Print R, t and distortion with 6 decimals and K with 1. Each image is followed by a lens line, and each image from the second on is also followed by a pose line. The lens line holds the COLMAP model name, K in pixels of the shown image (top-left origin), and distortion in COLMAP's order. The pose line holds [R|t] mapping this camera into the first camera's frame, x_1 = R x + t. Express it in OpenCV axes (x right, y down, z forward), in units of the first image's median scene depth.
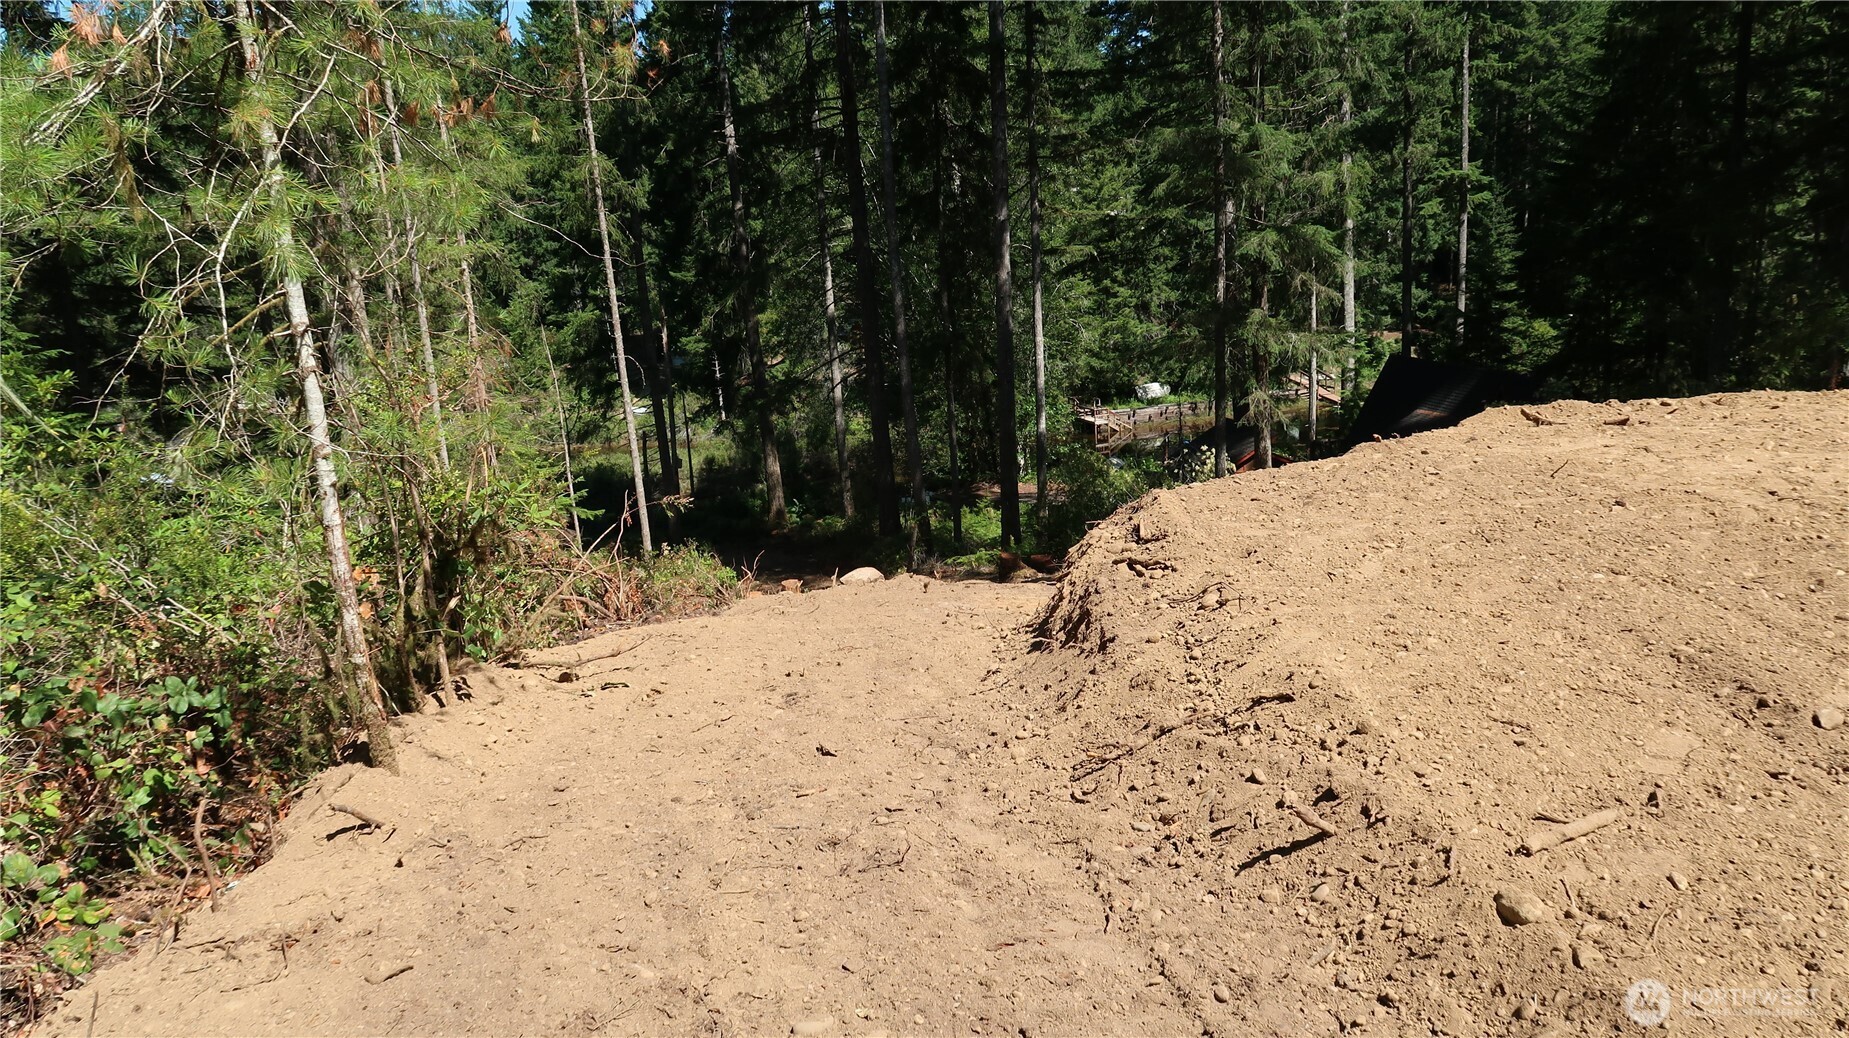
lens RADIAL K [[1222.8, 0, 923.5], [0, 1222.8, 512.9], [0, 0, 1]] dist [-0.021322, 0.004719]
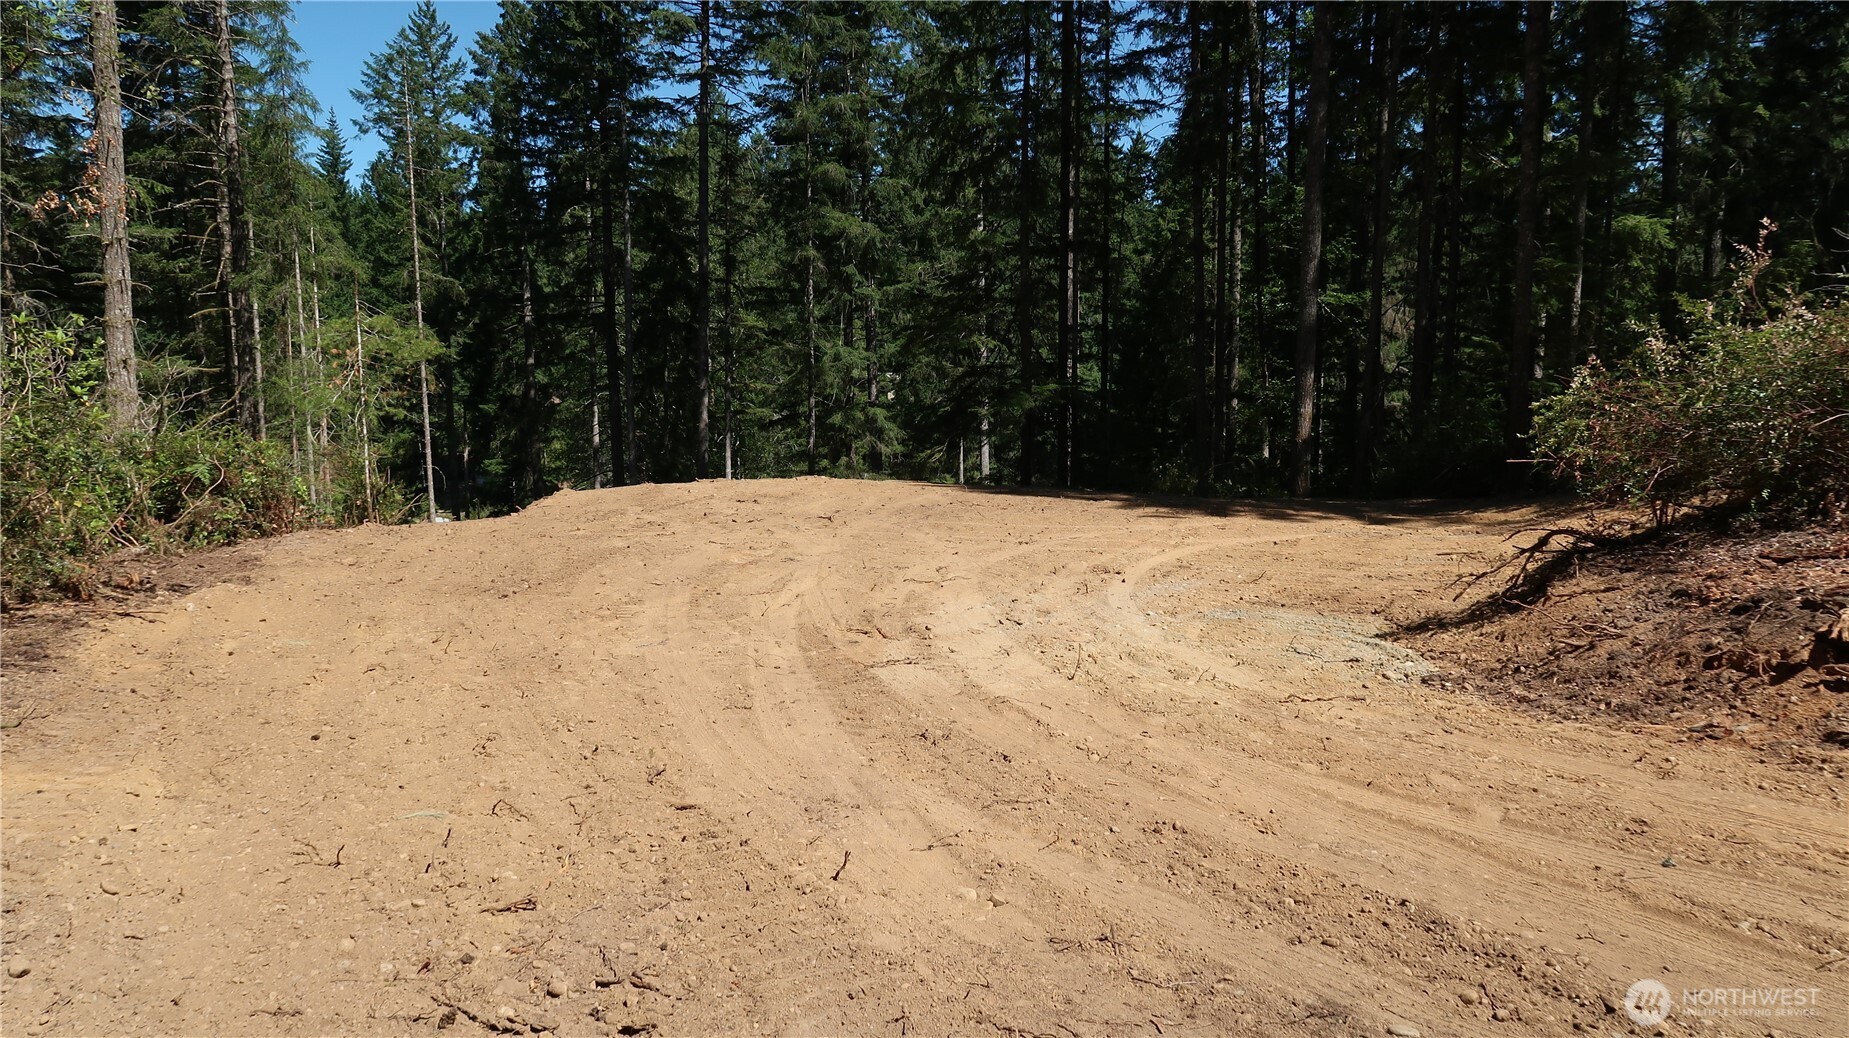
lens RADIAL K [[1222.8, 0, 896.6], [0, 1222.8, 522.0], [0, 0, 1]] dist [-0.021322, 0.004719]
pose [[0.991096, 0.047771, 0.124288, 0.088892], [-0.033750, 0.993071, -0.112562, 0.059044], [-0.128804, 0.107365, 0.985841, -0.346635]]
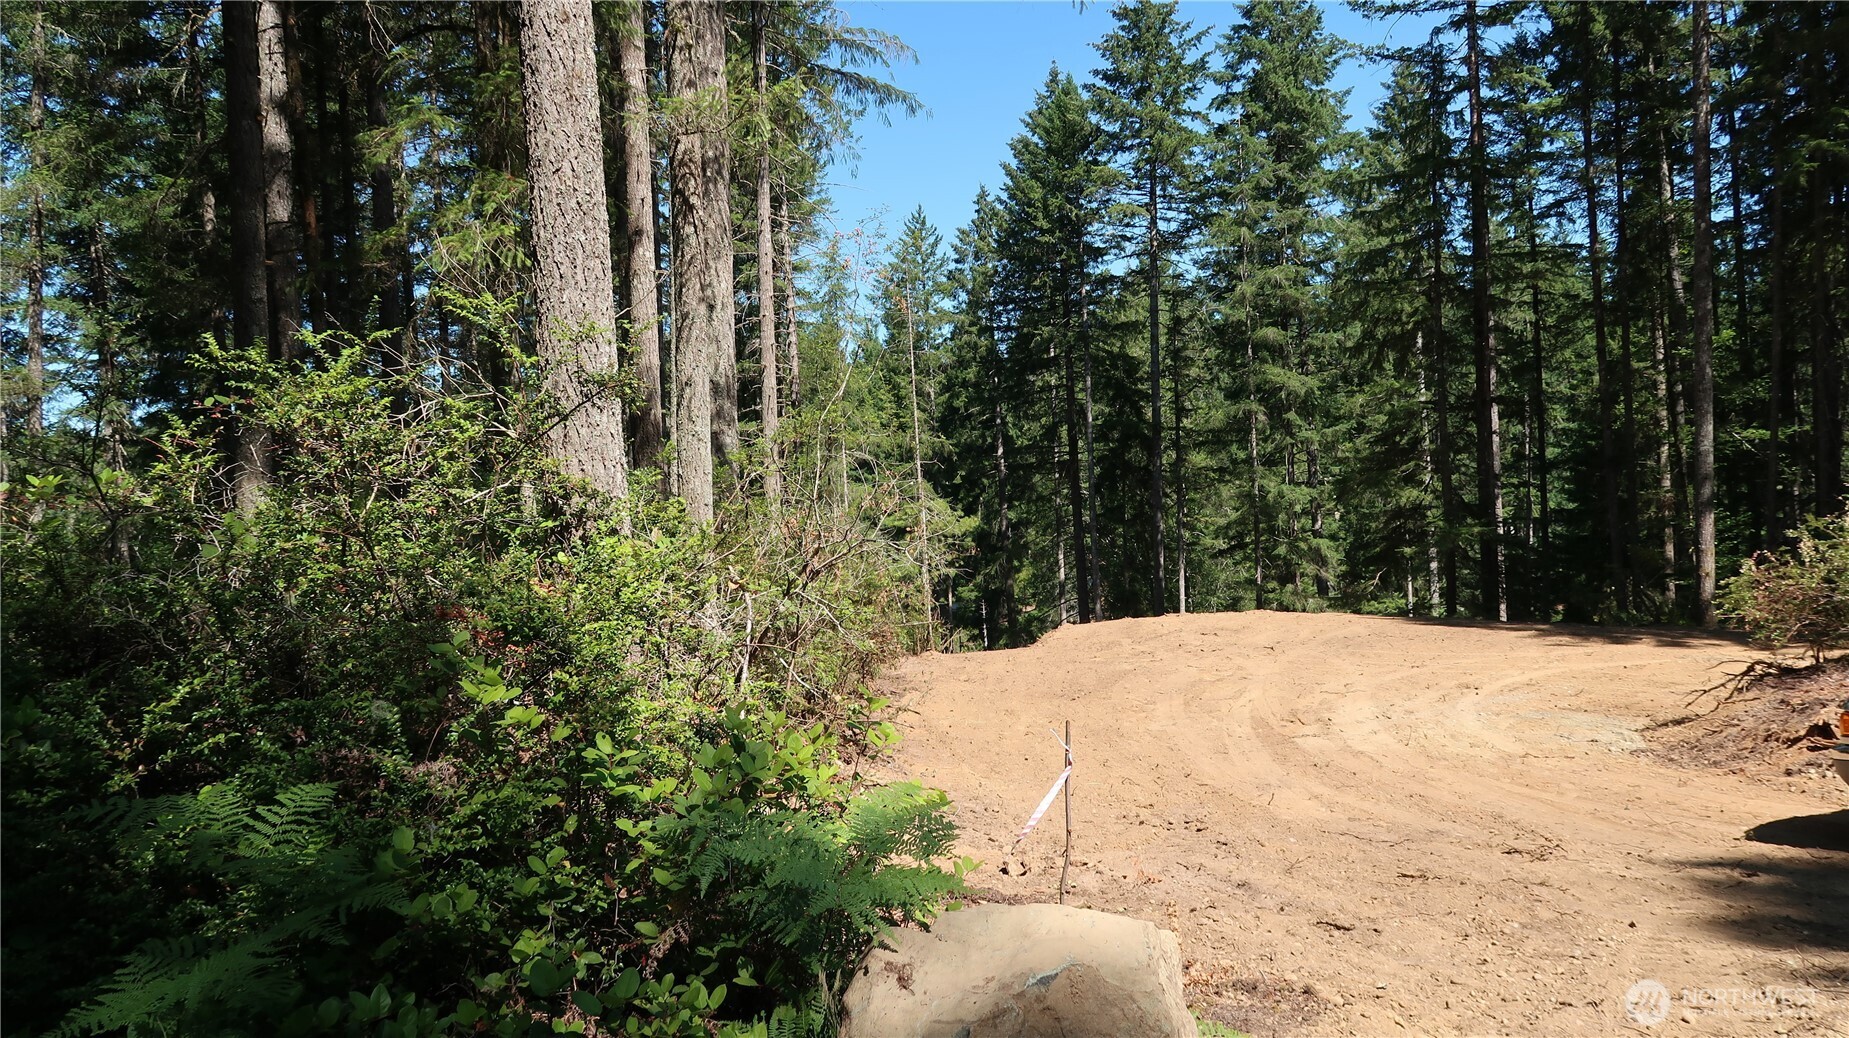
lens RADIAL K [[1222.8, 0, 933.7], [0, 1222.8, 521.9], [0, 0, 1]] dist [-0.021322, 0.004719]
pose [[0.977659, 0.023173, -0.208917, 0.082904], [-0.064189, 0.979342, -0.191751, 0.069725], [0.200157, 0.200878, 0.958950, -0.478438]]
